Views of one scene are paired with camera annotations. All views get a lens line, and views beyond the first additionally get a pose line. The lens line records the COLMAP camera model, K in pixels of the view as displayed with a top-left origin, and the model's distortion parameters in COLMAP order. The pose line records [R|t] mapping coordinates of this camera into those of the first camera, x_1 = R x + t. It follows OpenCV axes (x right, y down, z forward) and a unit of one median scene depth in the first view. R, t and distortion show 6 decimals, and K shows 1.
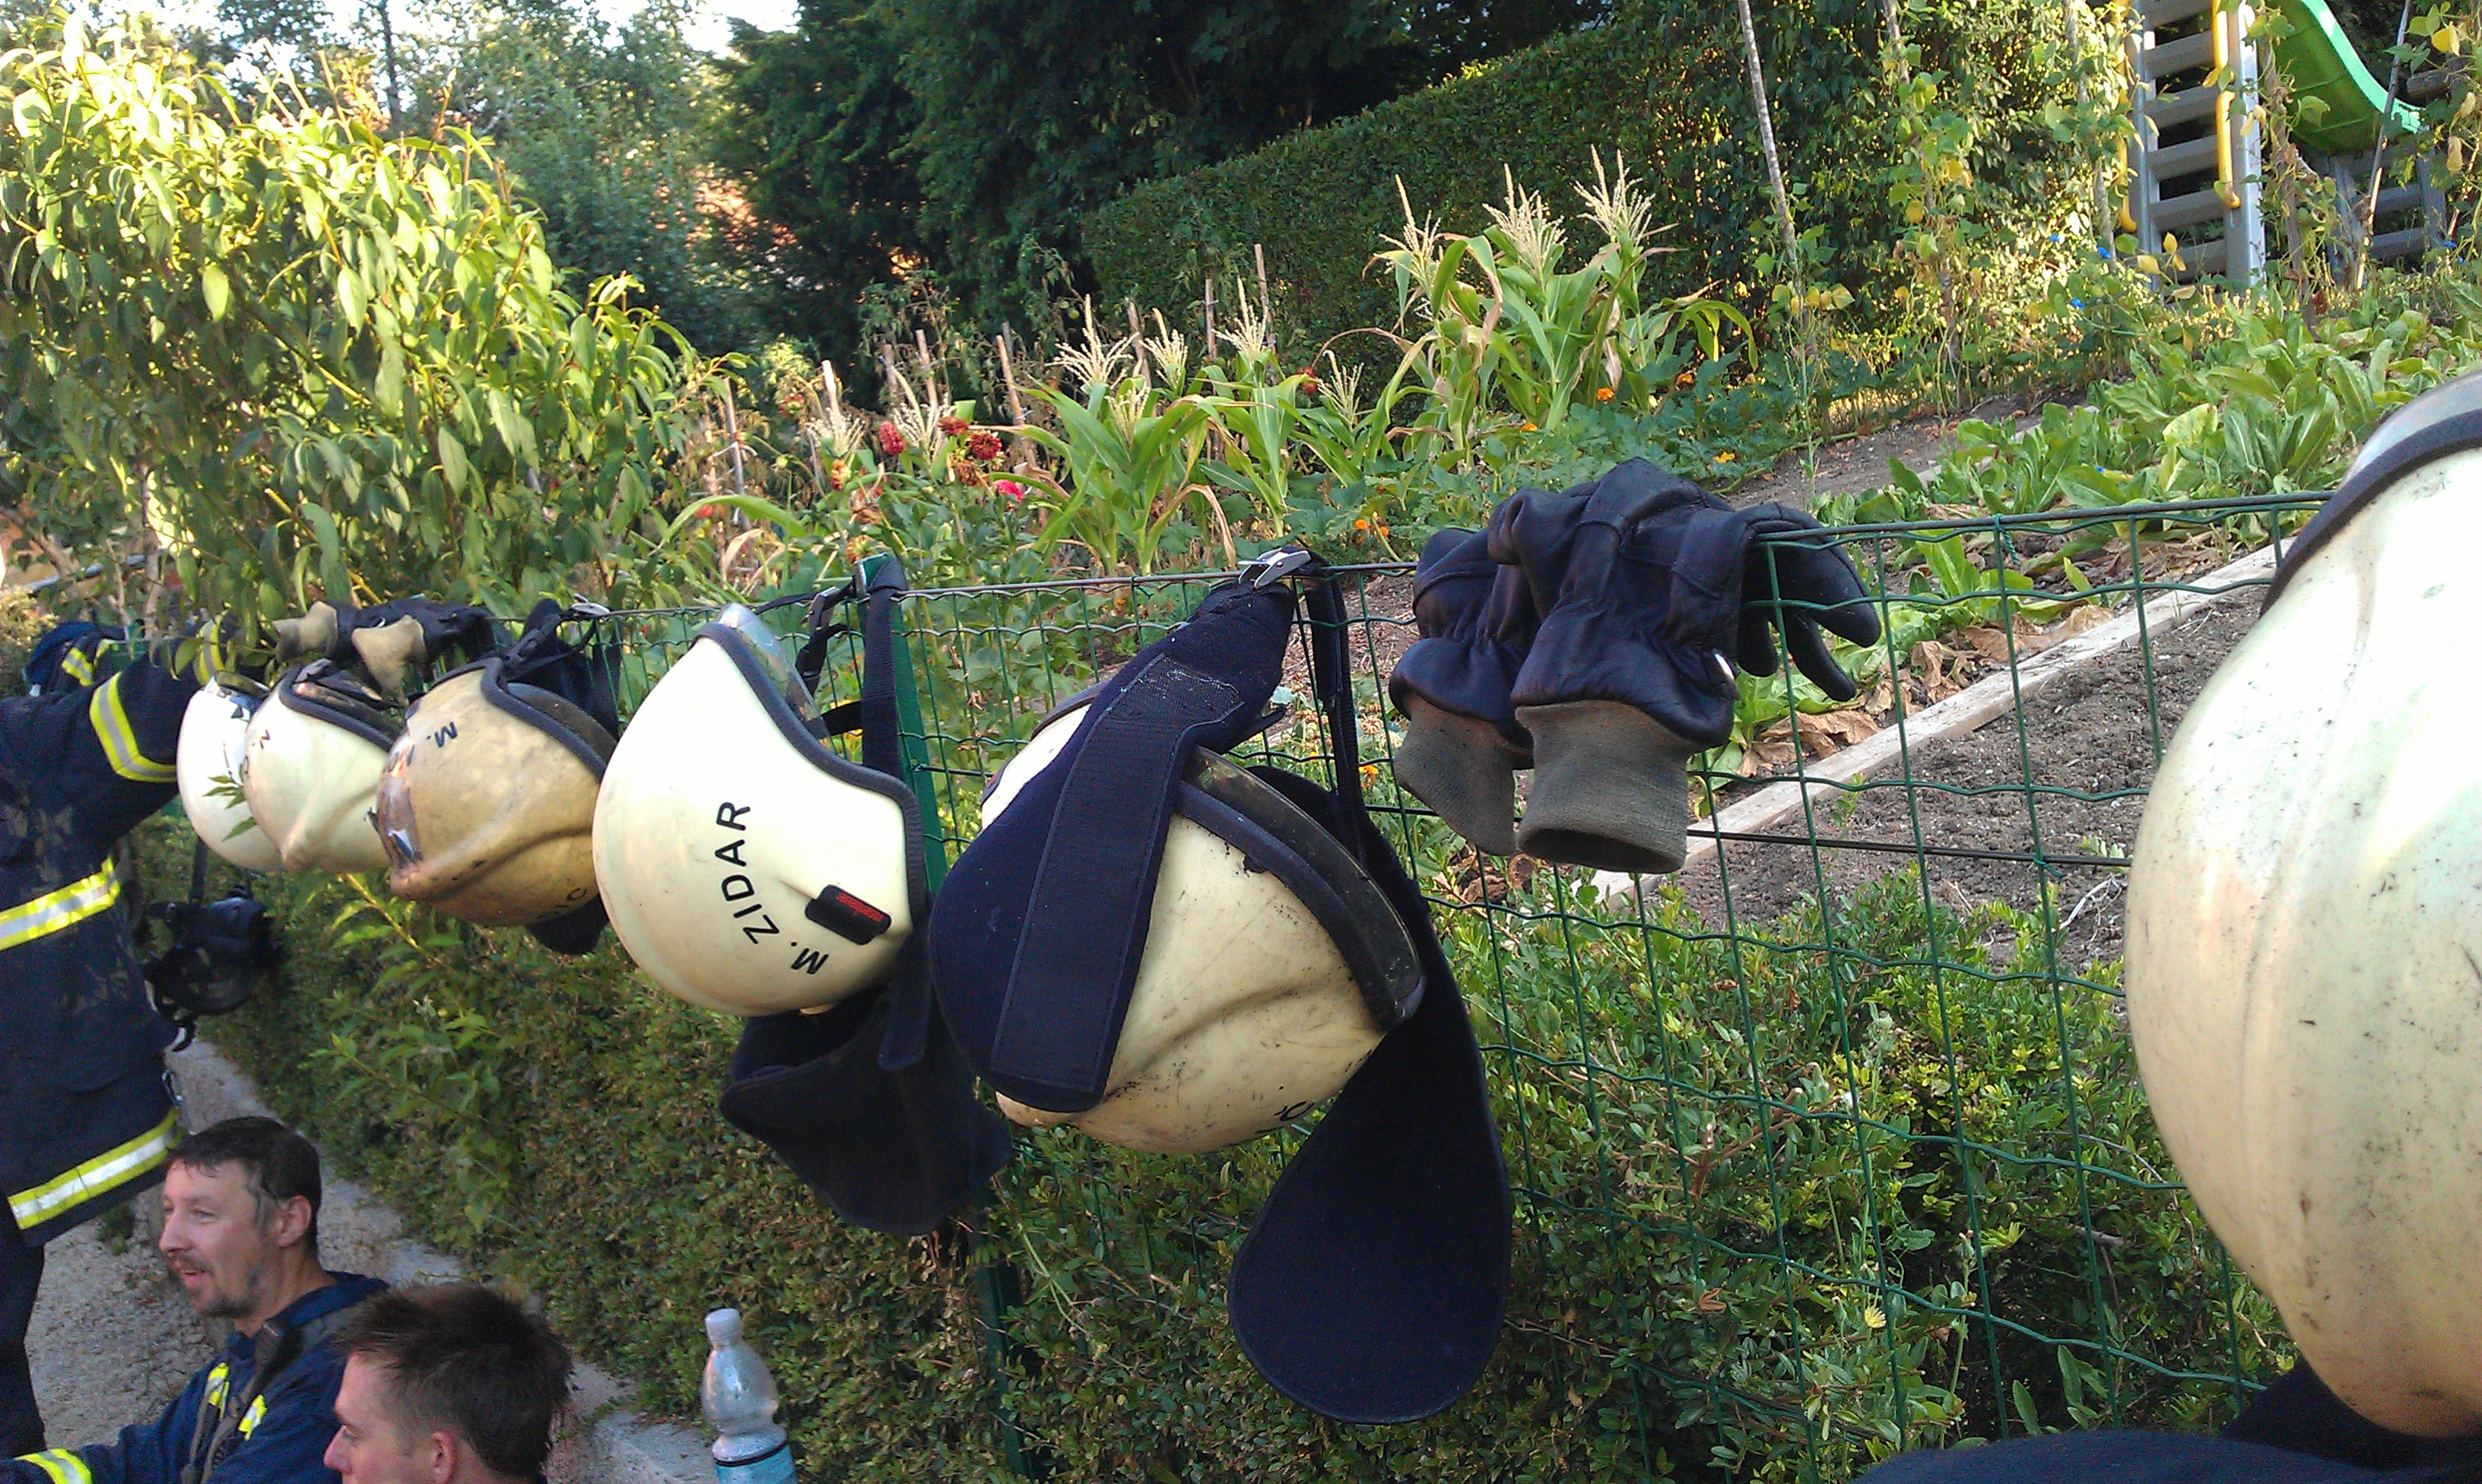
lens RADIAL K [[2800.5, 0, 1244.2], [0, 2800.5, 755.6], [0, 0, 1]] dist [-0.010833, 0.000000]
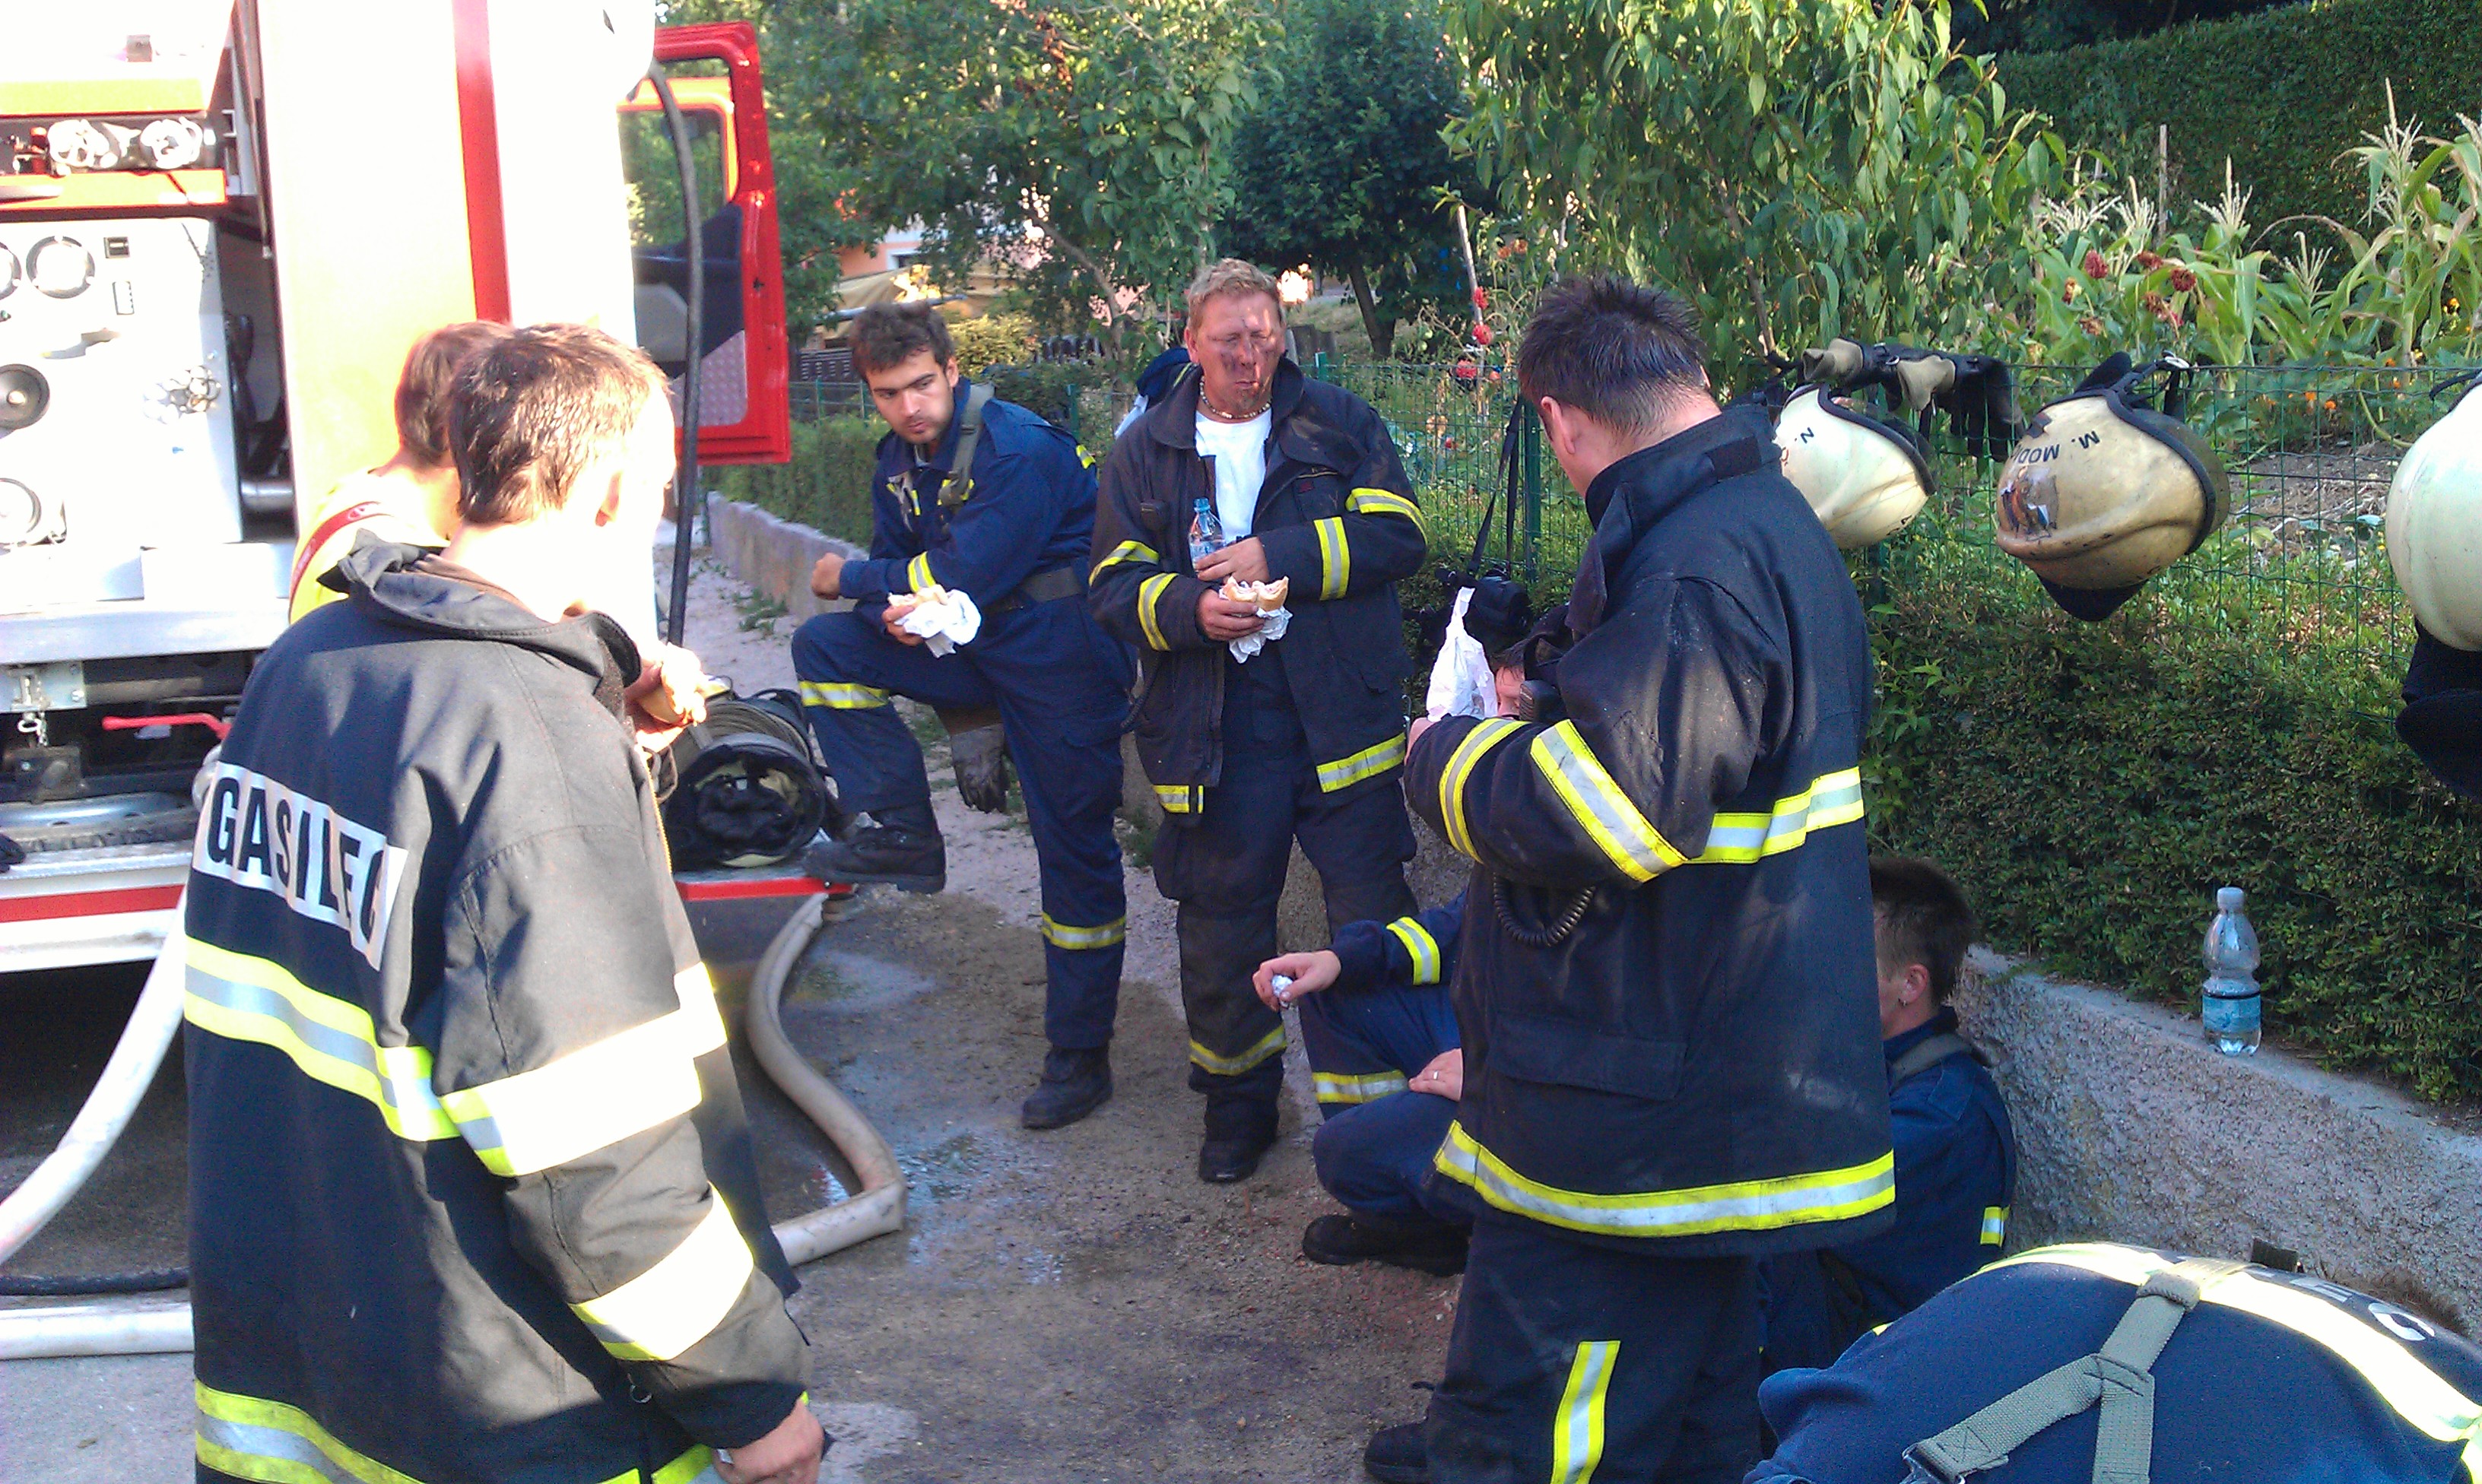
lens RADIAL K [[2800.5, 0, 1237.7], [0, 2800.5, 729.4], [0, 0, 1]] dist [-0.010833, 0.000000]
pose [[0.975395, 0.136725, -0.172950, -0.159583], [-0.128931, 0.990095, 0.055577, 0.040332], [0.178836, -0.031911, 0.983361, -0.154222]]
